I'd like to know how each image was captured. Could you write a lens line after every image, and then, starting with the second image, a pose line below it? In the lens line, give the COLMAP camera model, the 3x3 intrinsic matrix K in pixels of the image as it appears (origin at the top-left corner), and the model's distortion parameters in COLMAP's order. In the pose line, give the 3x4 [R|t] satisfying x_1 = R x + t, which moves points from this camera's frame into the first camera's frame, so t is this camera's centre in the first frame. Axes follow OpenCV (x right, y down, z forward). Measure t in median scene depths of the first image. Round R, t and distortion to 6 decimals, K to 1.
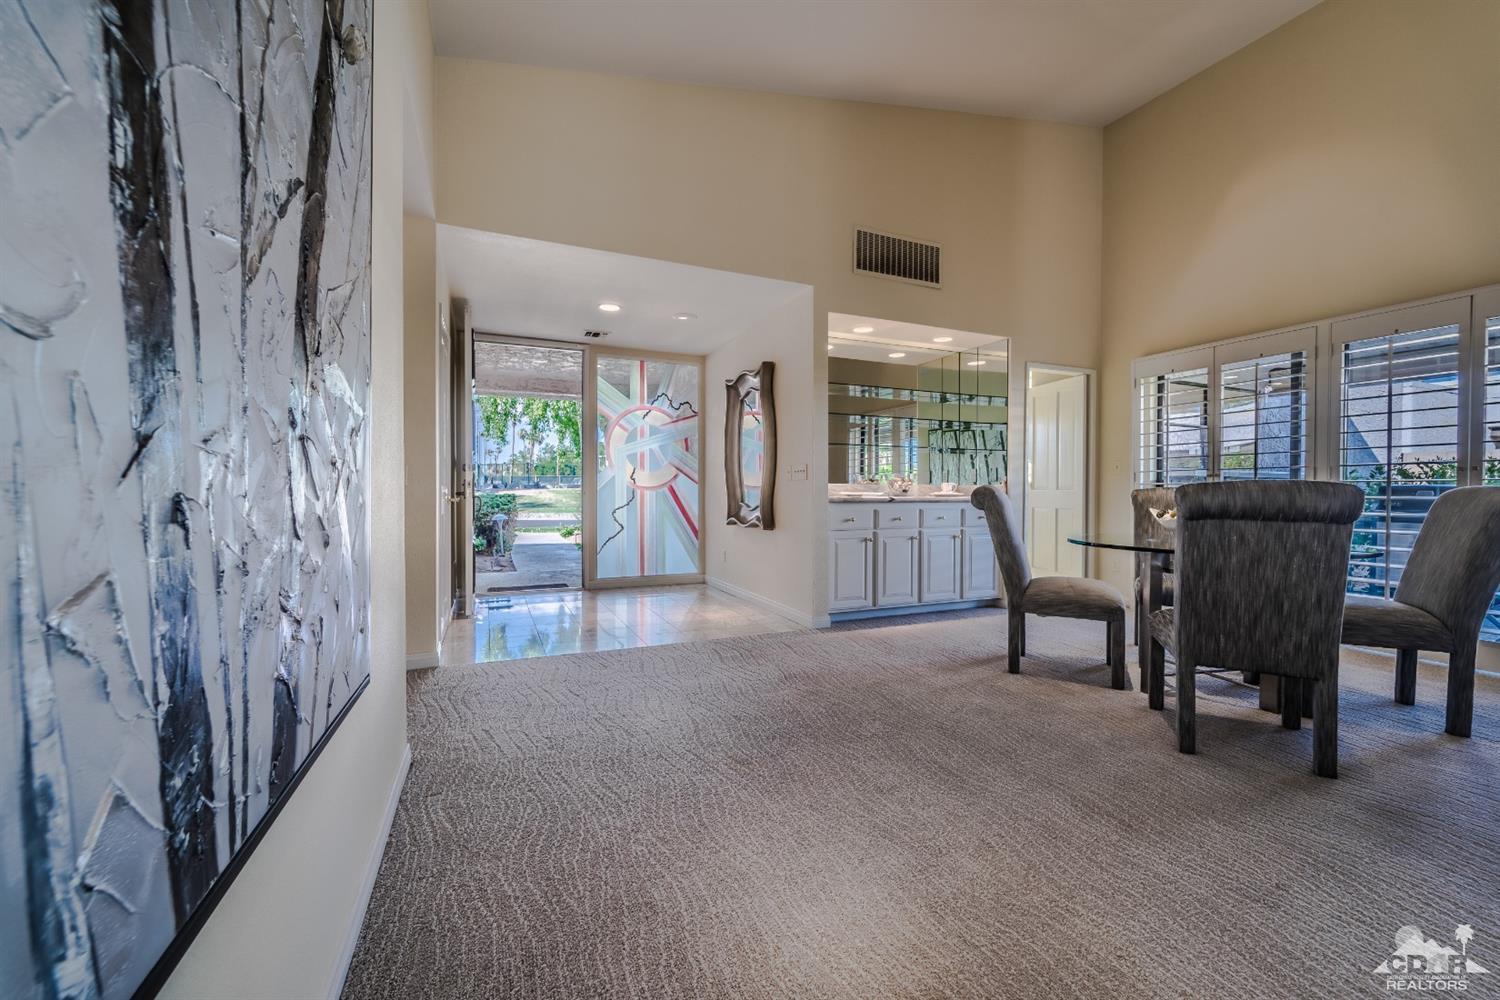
lens RADIAL K [[606.3, 0, 750.0], [0, 606.3, 500.0], [0, 0, 1]] dist [-0.000003, 0.000009]
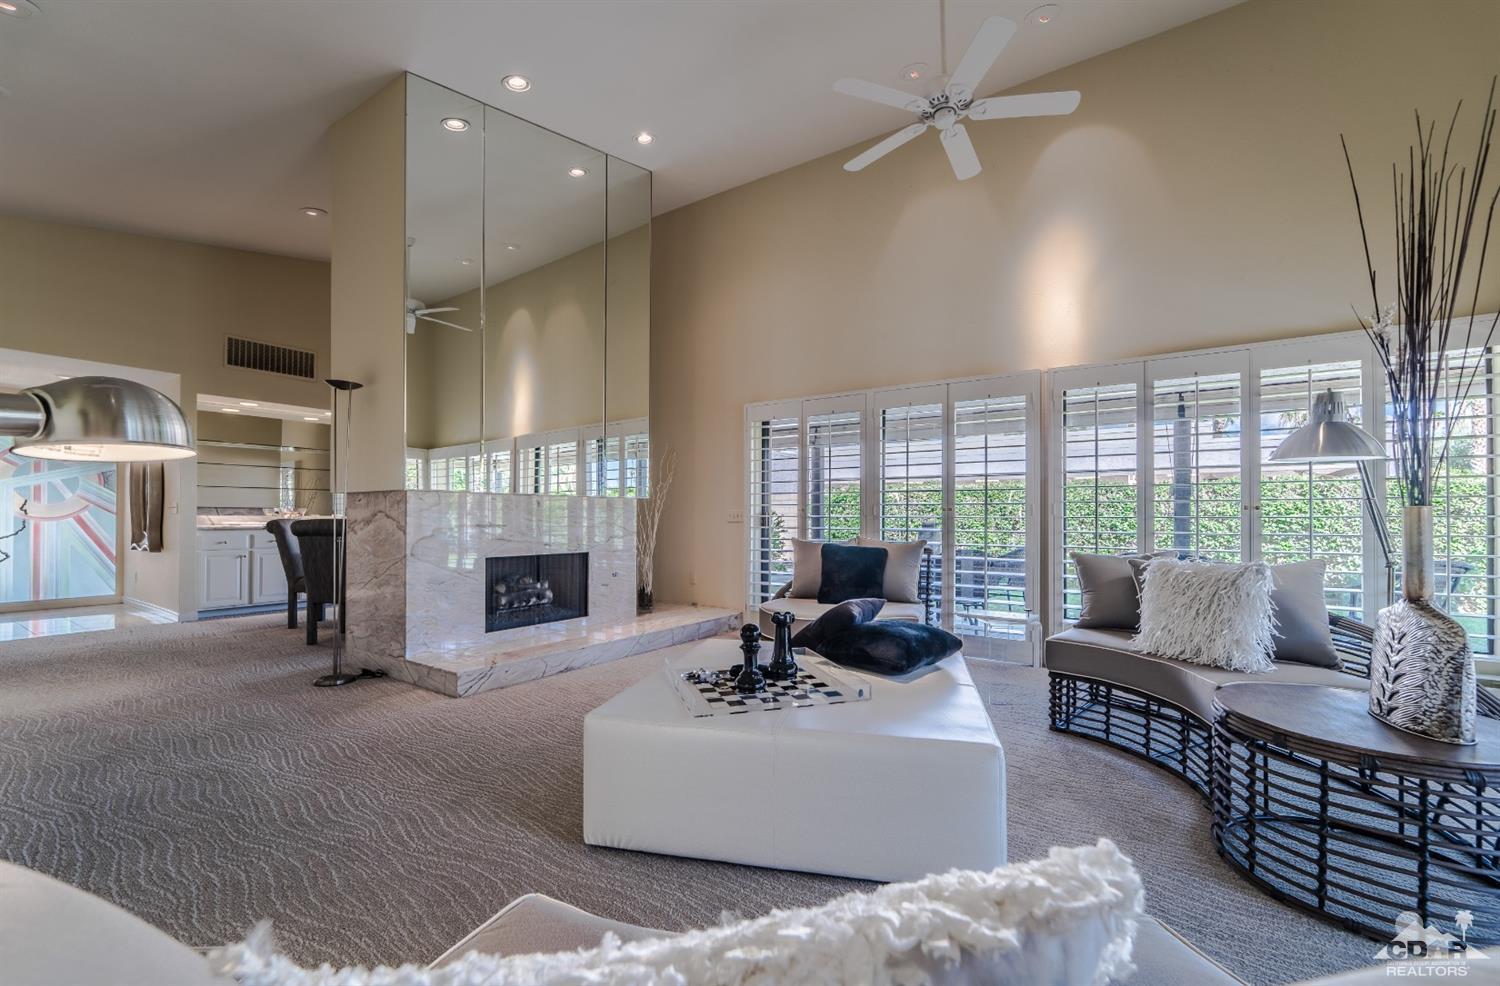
lens RADIAL K [[613.9, 0, 757.8], [0, 613.9, 514.4], [0, 0, 1]] dist [-0.000919, 0.000192]
pose [[0.839814, 0.004844, 0.542853, 0.421473], [0.006094, 0.999813, -0.018349, 0.001624], [-0.542840, 0.018718, 0.839627, -0.833095]]
